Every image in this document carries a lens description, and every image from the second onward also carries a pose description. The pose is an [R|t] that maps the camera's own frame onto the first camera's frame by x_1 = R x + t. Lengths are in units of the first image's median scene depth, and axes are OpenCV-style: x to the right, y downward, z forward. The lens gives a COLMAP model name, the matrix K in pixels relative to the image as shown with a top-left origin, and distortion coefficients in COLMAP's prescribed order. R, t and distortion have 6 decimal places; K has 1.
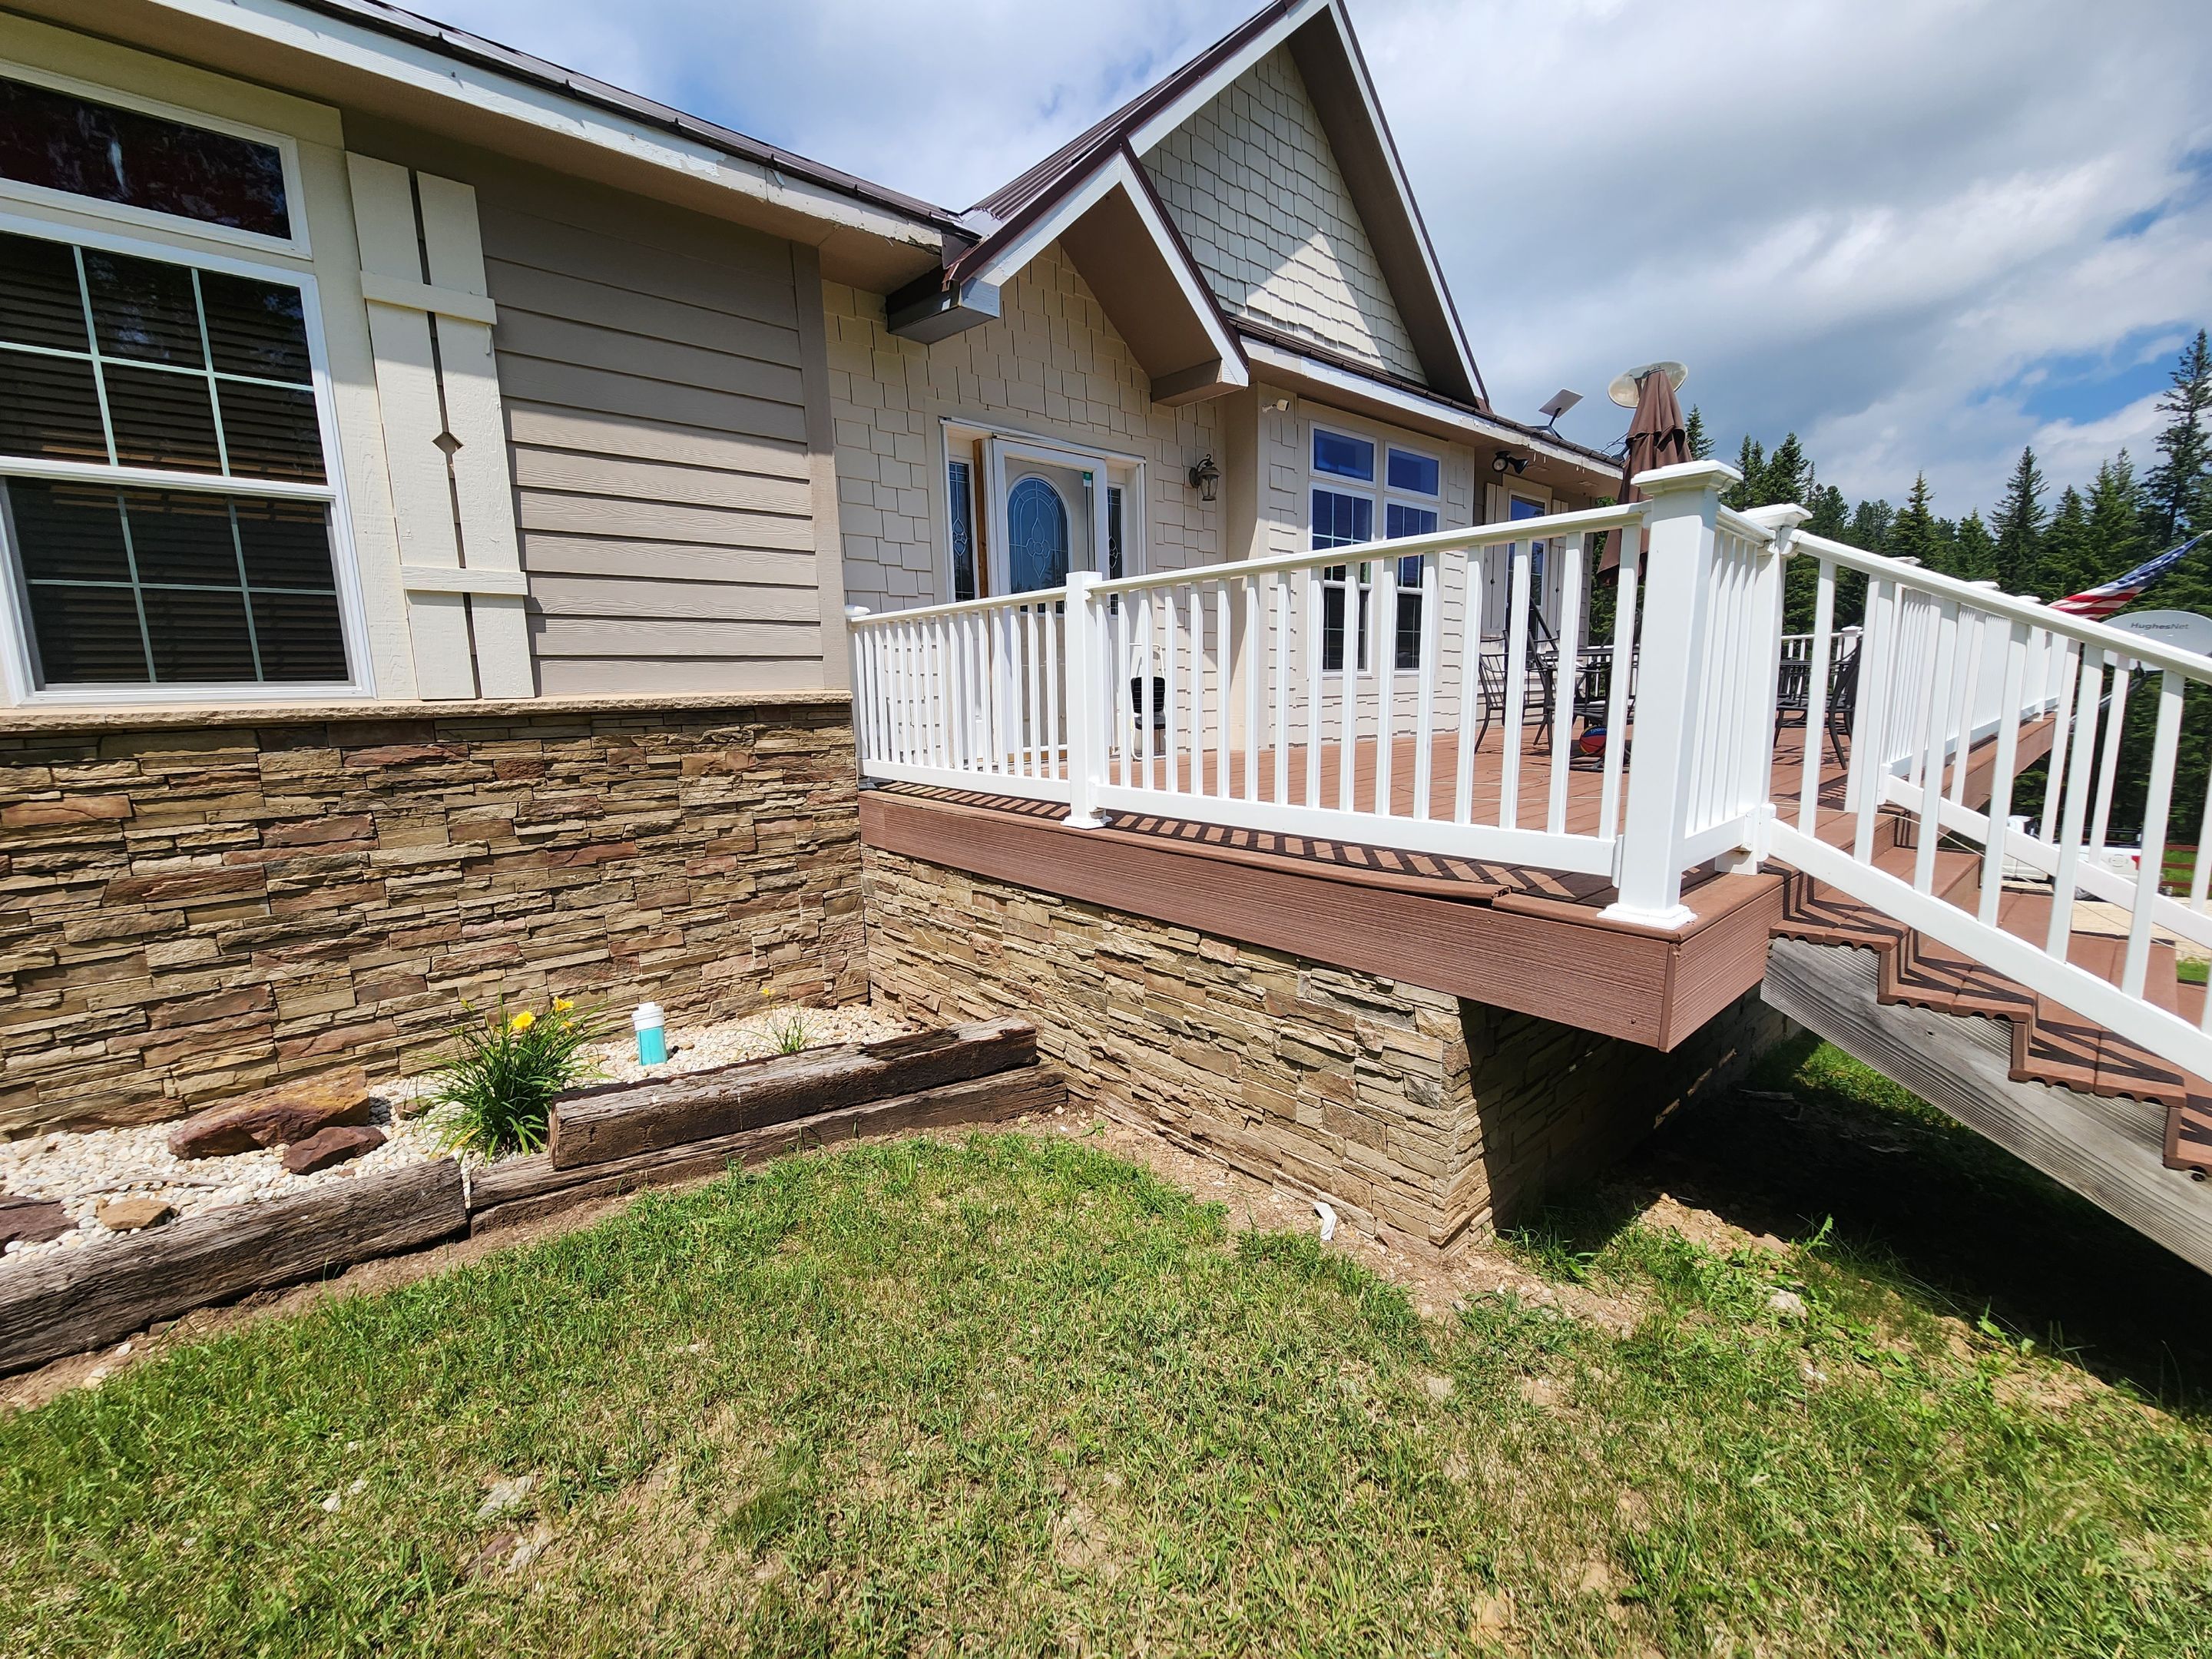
lens RADIAL K [[906.7, 0, 1098.0], [0, 906.7, 834.3], [0, 0, 1]] dist [0.001246, -0.002466]
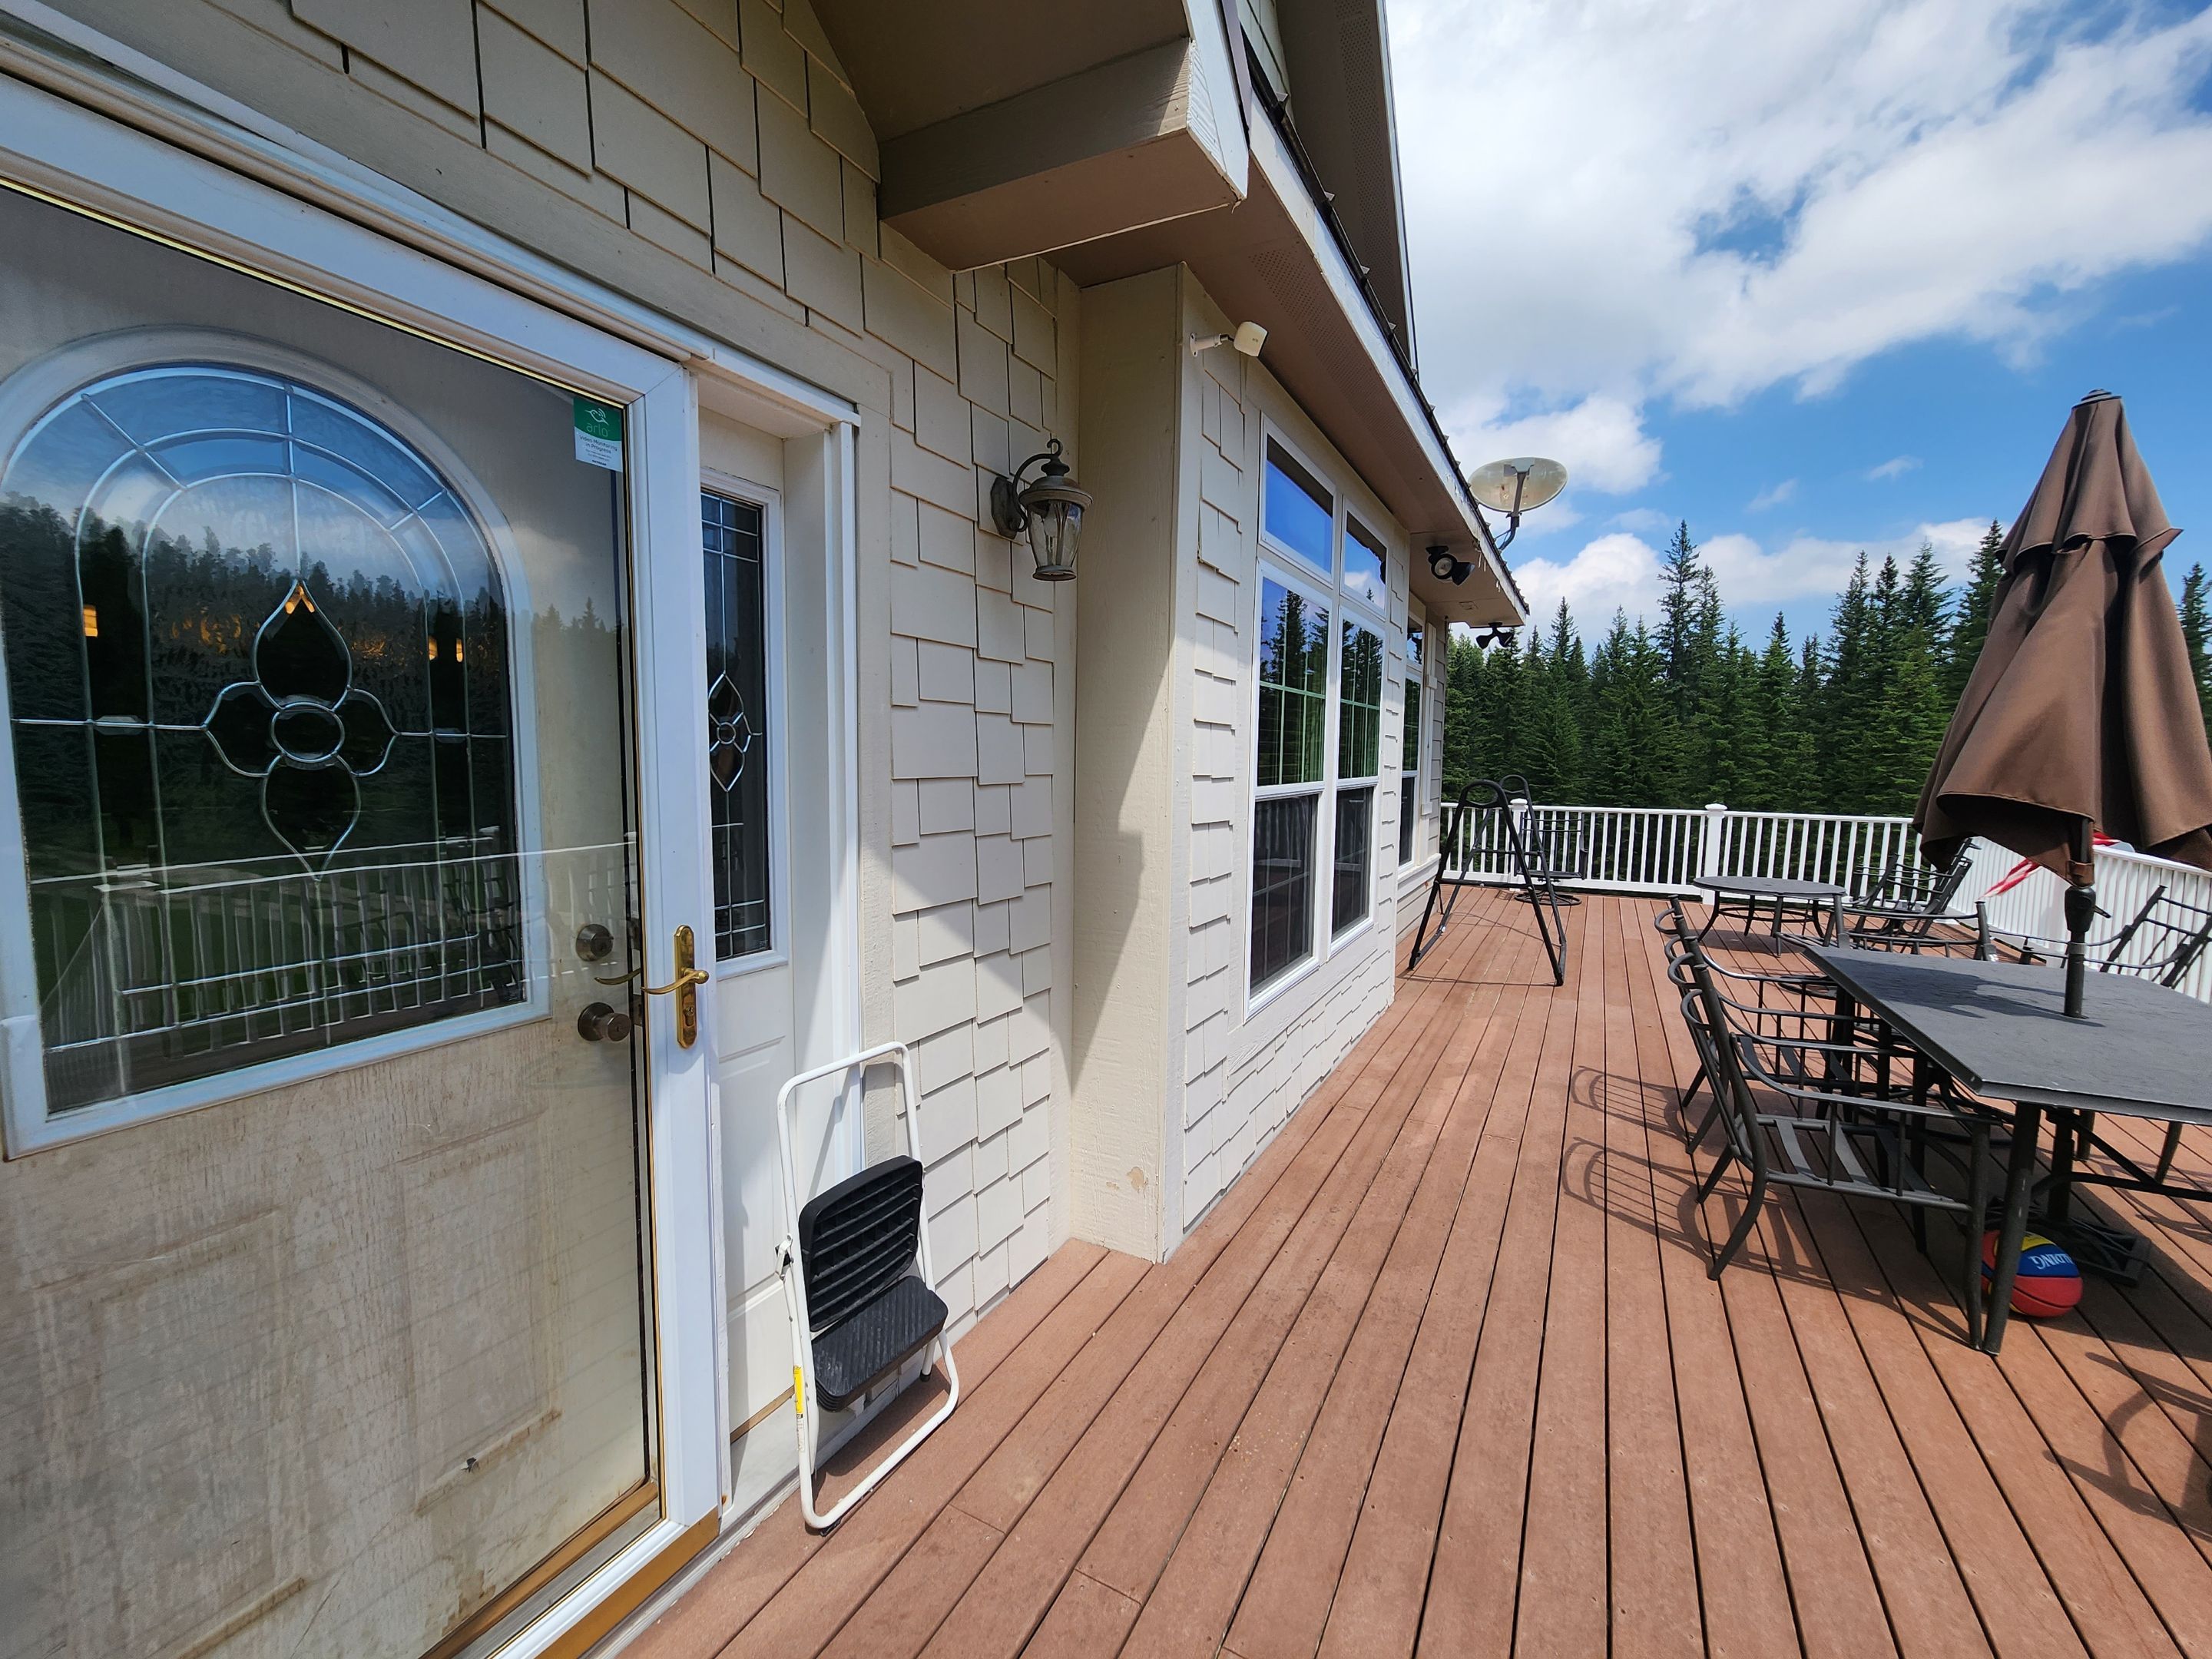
lens RADIAL K [[906.7, 0, 1098.0], [0, 906.7, 834.3], [0, 0, 1]] dist [0.001246, -0.002466]
pose [[0.936690, 0.005103, 0.350122, 0.024833], [0.020599, 0.997359, -0.069644, -0.266270], [-0.349553, 0.072447, 0.934111, 0.732371]]
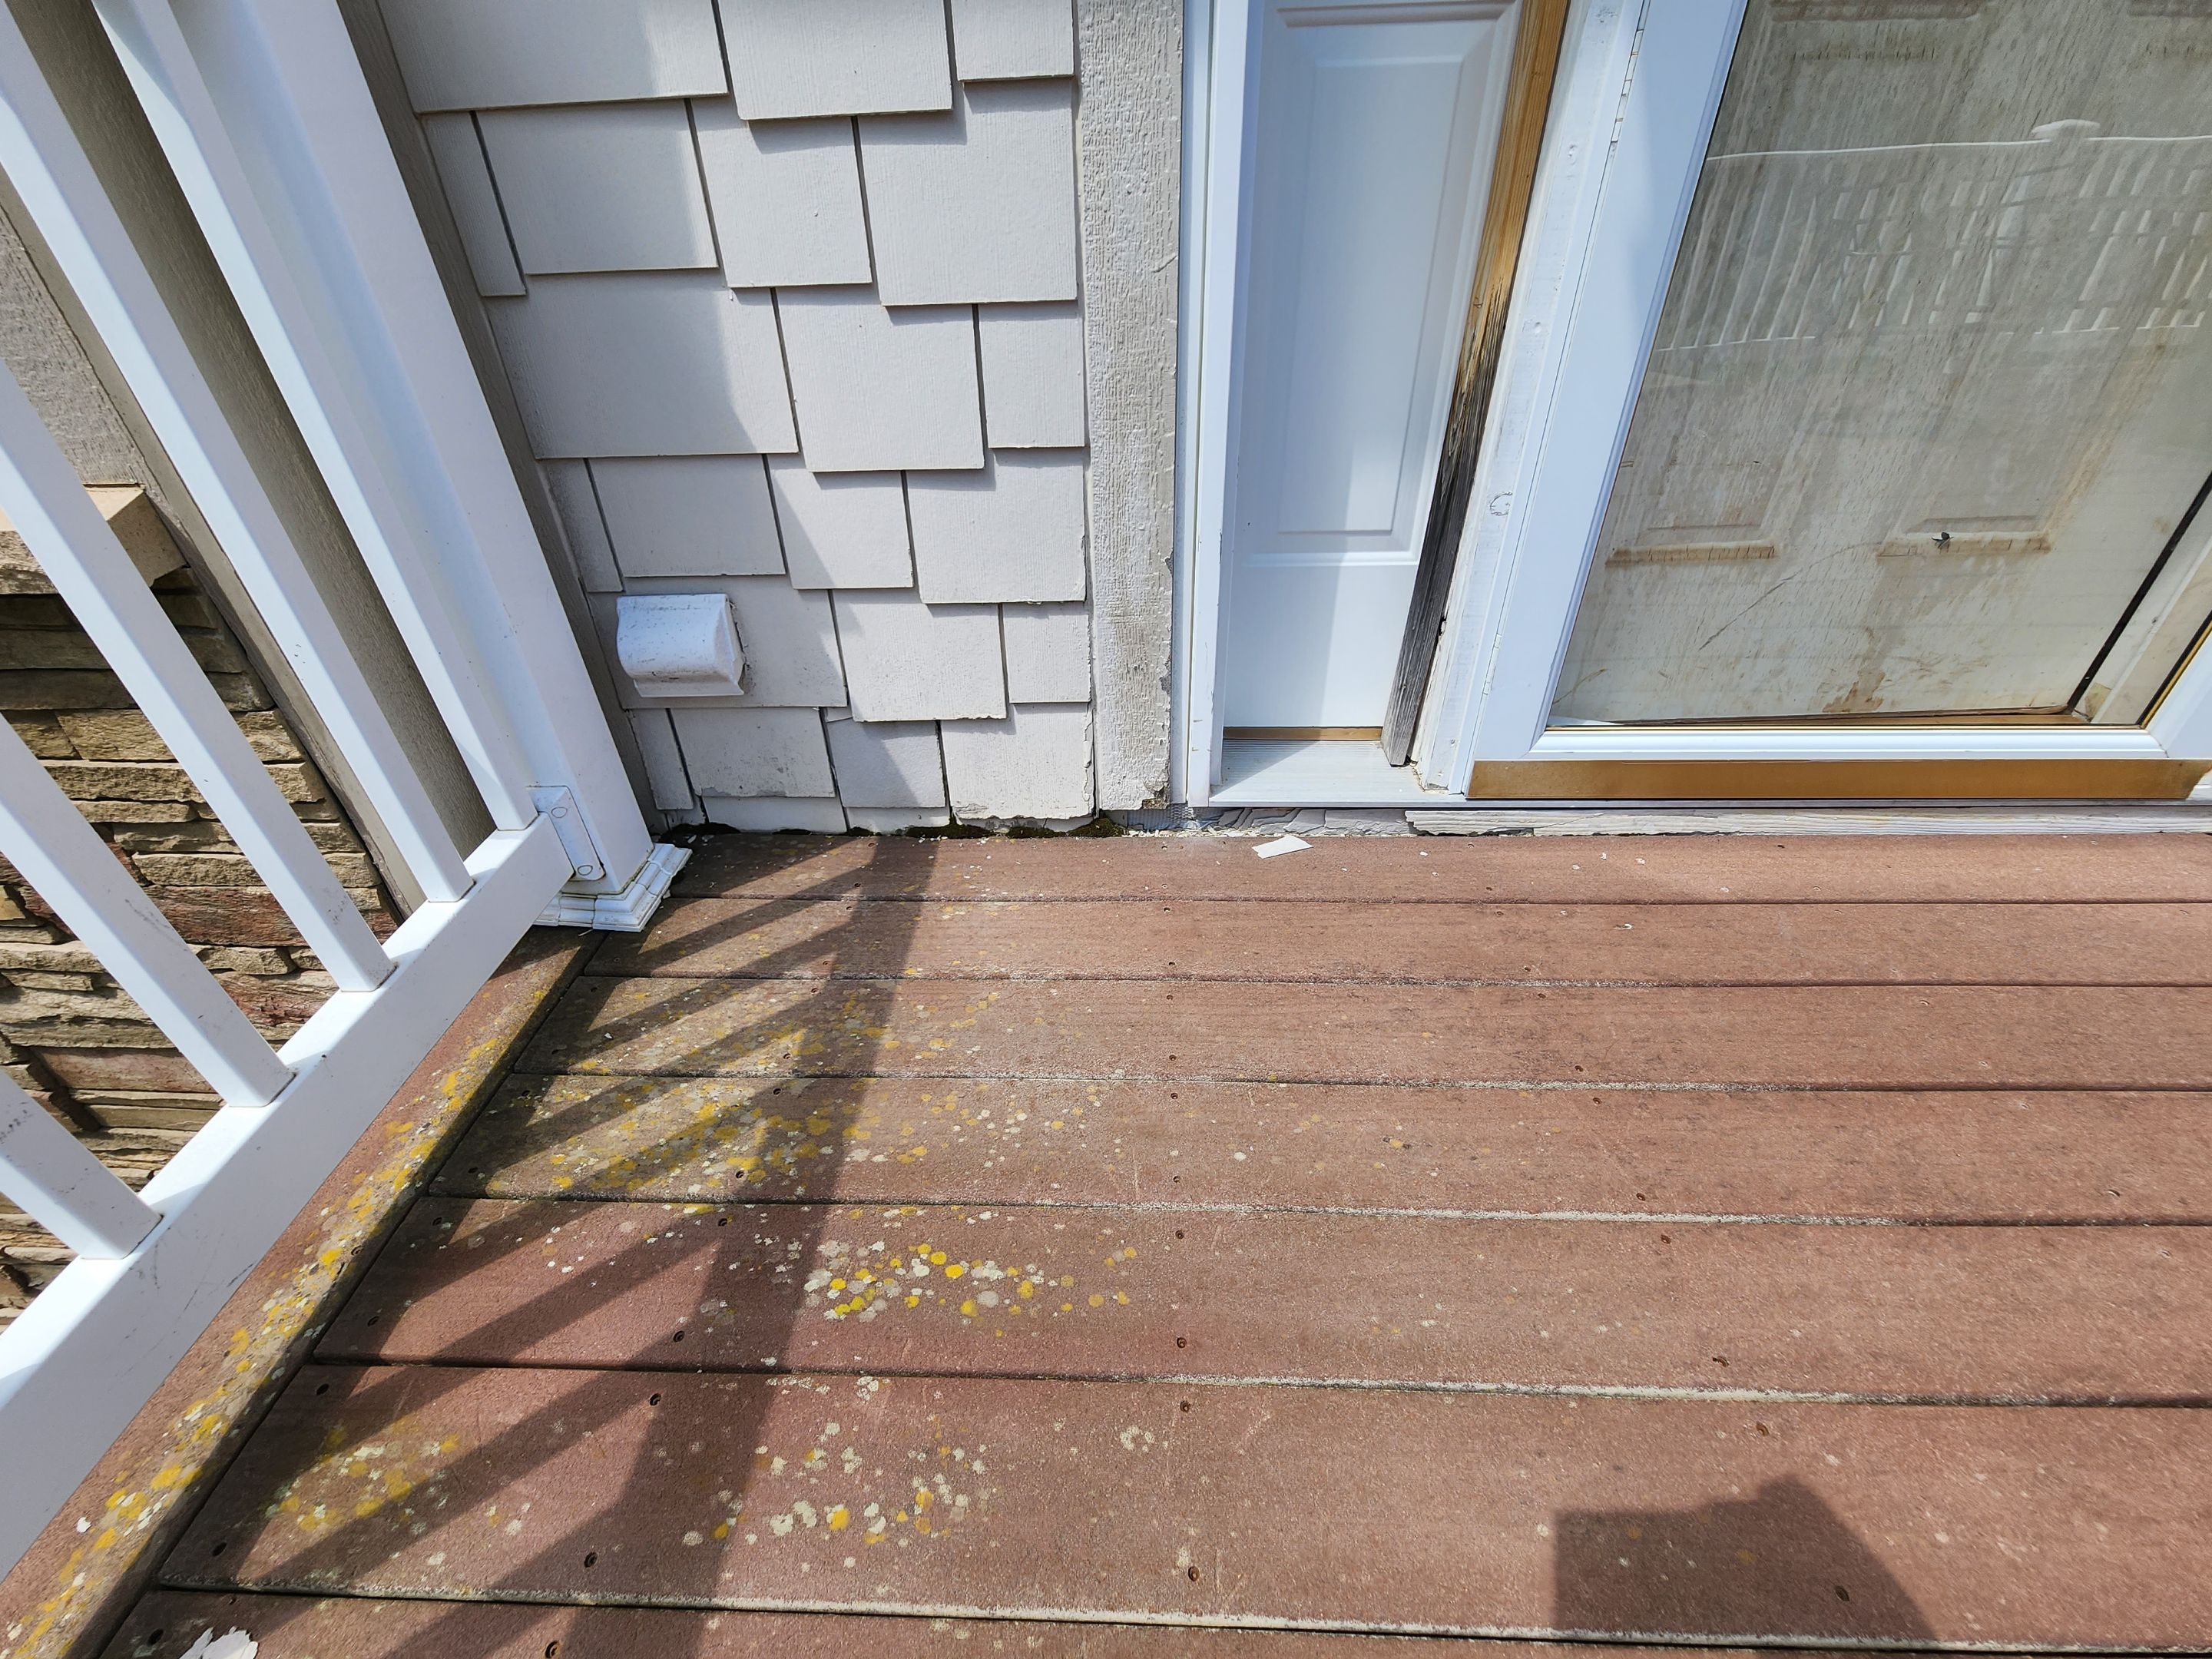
lens RADIAL K [[913.2, 0, 1094.8], [0, 913.2, 834.7], [0, 0, 1]] dist [-0.001048, -0.000604]
pose [[0.734828, 0.391726, -0.553695, -0.041513], [-0.100261, 0.870122, 0.482530, -0.150407], [0.670802, -0.299063, 0.678665, 0.748587]]
